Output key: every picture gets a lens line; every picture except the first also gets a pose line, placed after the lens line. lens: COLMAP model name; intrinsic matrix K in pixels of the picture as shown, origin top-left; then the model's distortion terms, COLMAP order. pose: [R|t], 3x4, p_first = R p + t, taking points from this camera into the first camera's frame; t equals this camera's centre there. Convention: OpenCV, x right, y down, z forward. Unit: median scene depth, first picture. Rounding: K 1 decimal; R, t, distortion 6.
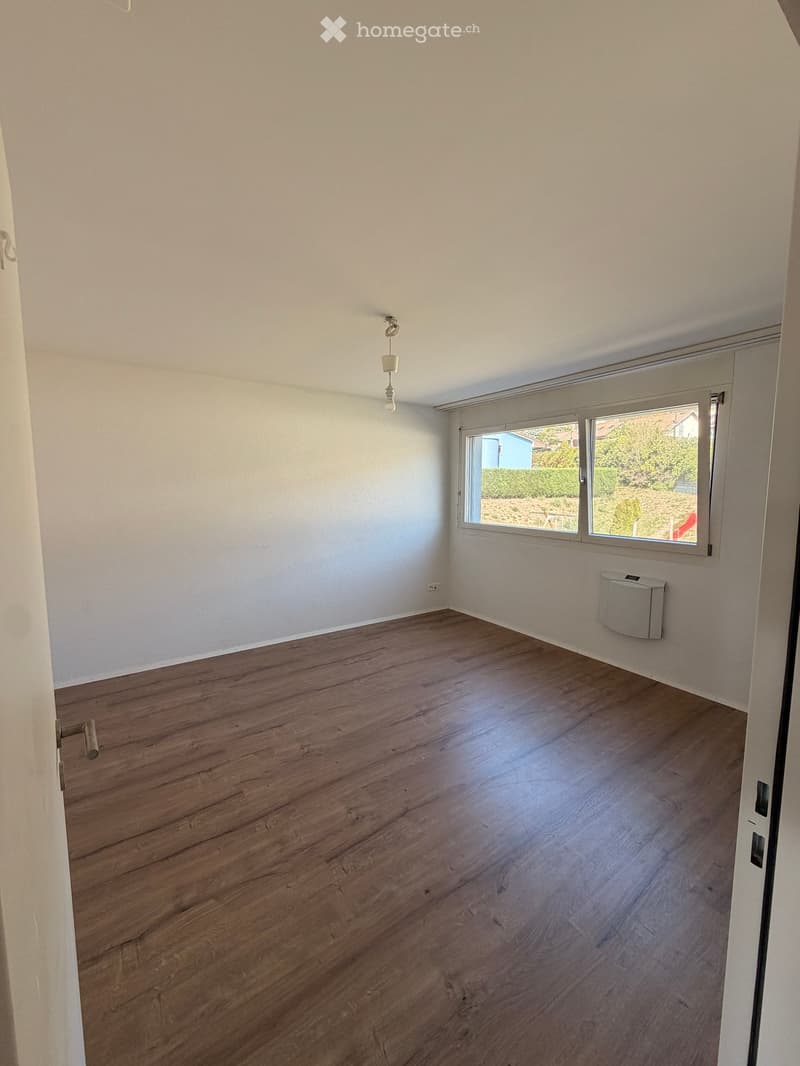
lens RADIAL K [[426.5, 0, 395.8], [0, 426.5, 528.8], [0, 0, 1]] dist [0.011143, -0.000032]
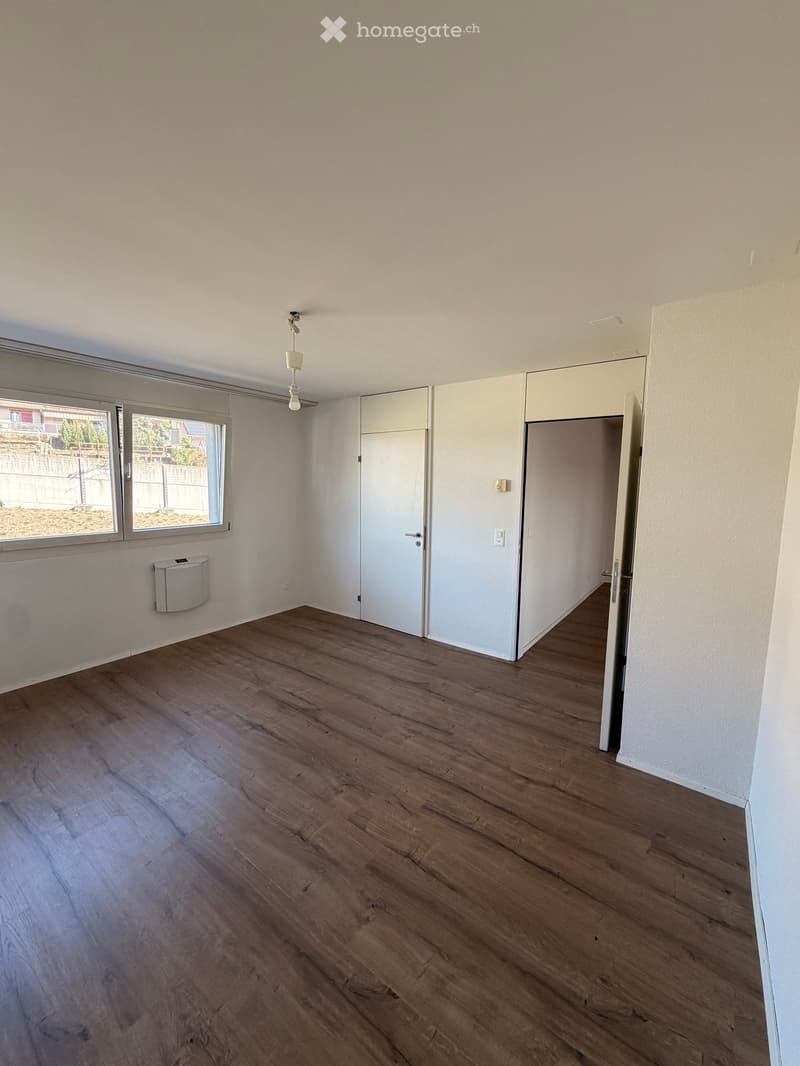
lens RADIAL K [[426.5, 0, 396.7], [0, 426.5, 532.8], [0, 0, 1]] dist [0.011143, -0.000032]
pose [[-0.324748, -0.116637, 0.938581, -0.999919], [0.079024, 0.985551, 0.149816, -0.125423], [-0.942493, 0.122823, -0.310838, 1.088176]]
